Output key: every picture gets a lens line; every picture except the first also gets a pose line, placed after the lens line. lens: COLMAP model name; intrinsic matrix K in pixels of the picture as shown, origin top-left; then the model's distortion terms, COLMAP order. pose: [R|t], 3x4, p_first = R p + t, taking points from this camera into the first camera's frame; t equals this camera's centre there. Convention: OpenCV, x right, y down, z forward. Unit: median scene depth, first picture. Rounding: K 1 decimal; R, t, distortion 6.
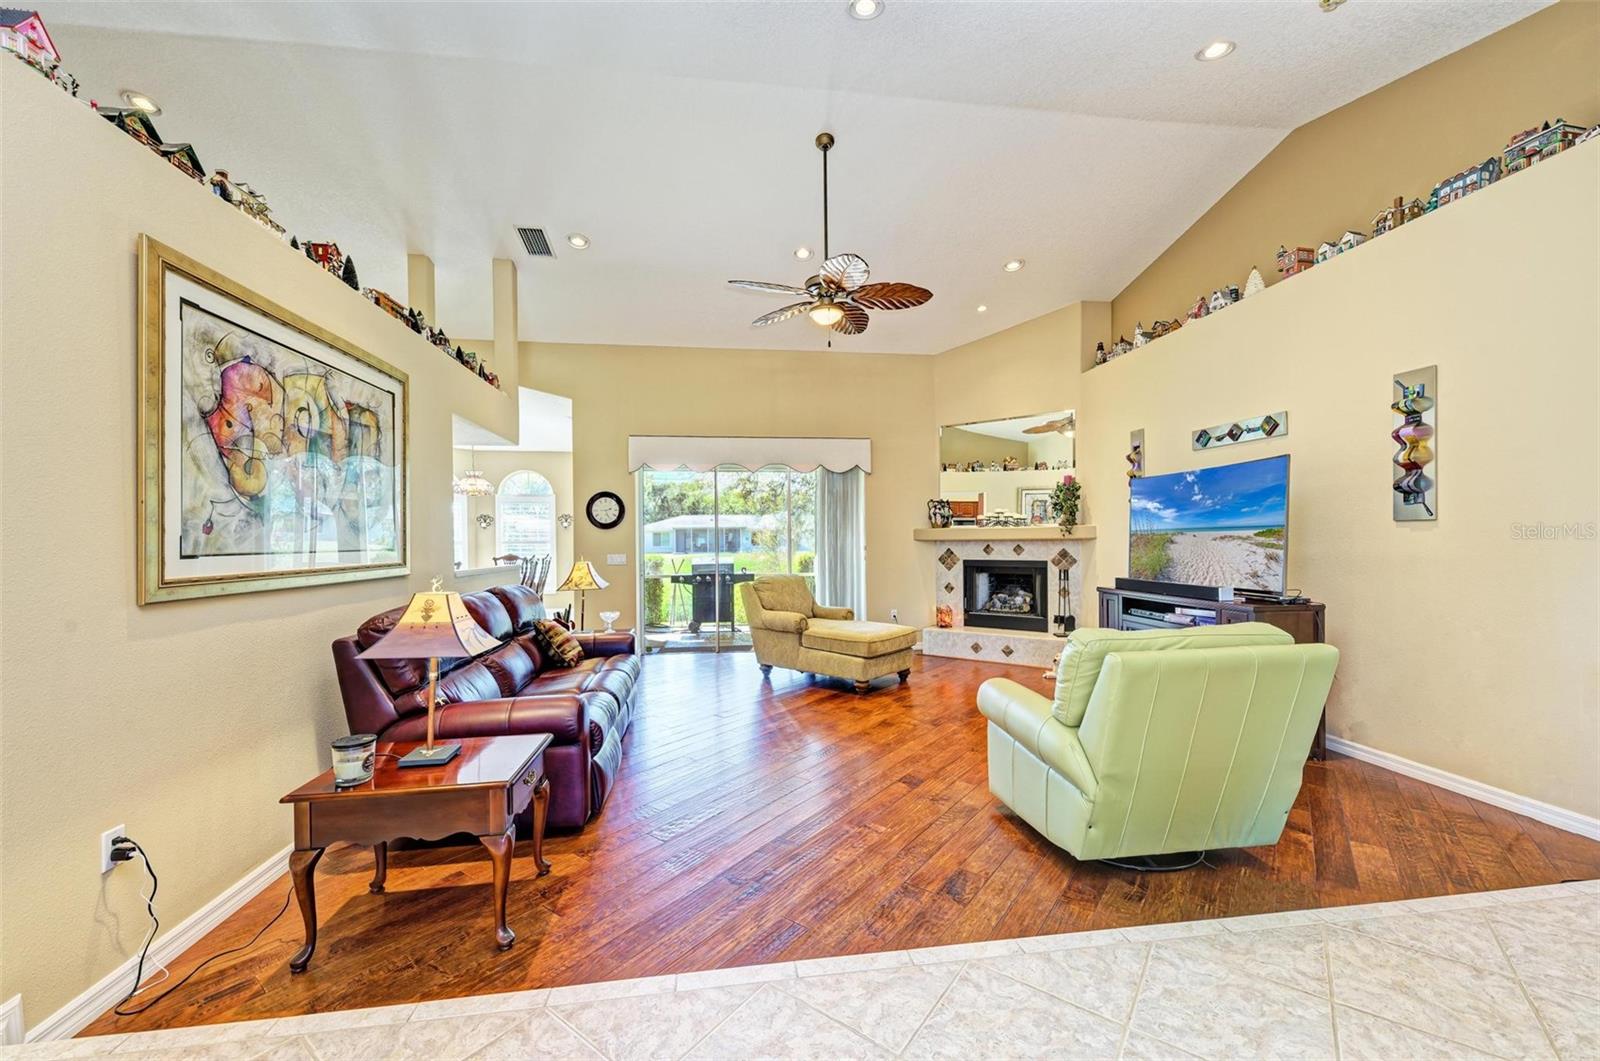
lens RADIAL K [[629.9, 0, 808.3], [0, 629.9, 538.2], [0, 0, 1]] dist [0.013905, -0.004622]
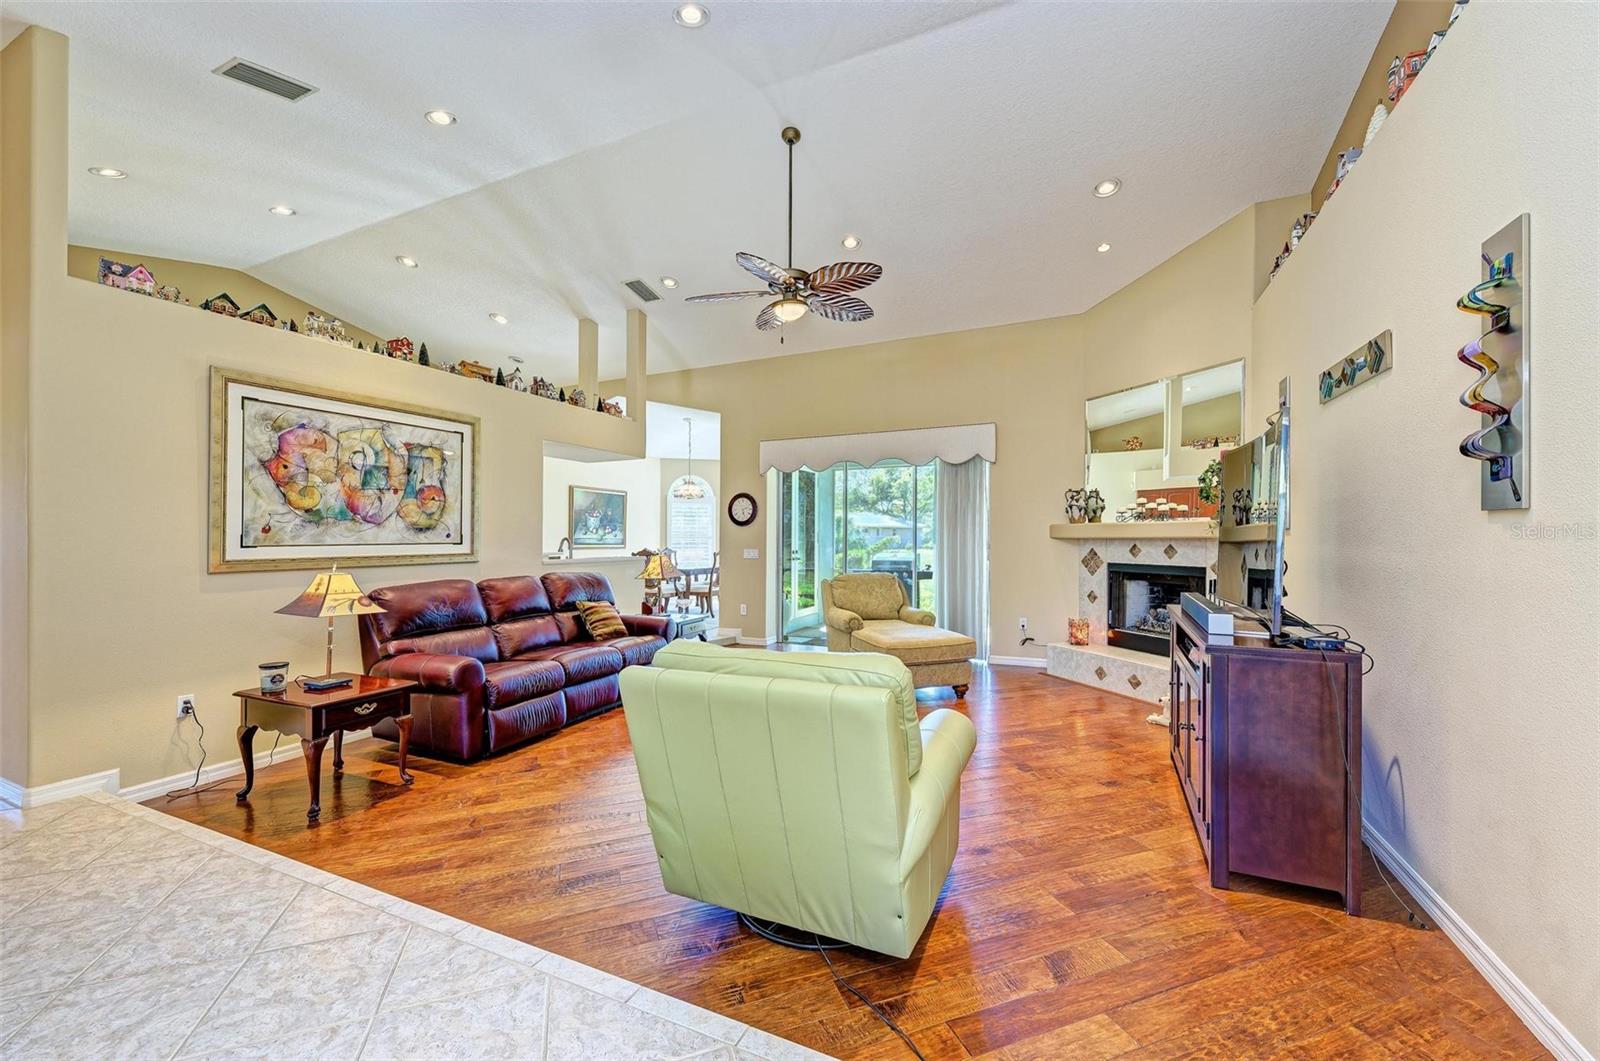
lens RADIAL K [[629.9, 0, 798.2], [0, 629.9, 531.3], [0, 0, 1]] dist [0.013905, -0.004622]
pose [[0.837868, 0.000175, -0.545874, 0.715656], [-0.001827, 0.999995, -0.002484, -0.006491], [0.545871, 0.003078, 0.837864, 0.222804]]
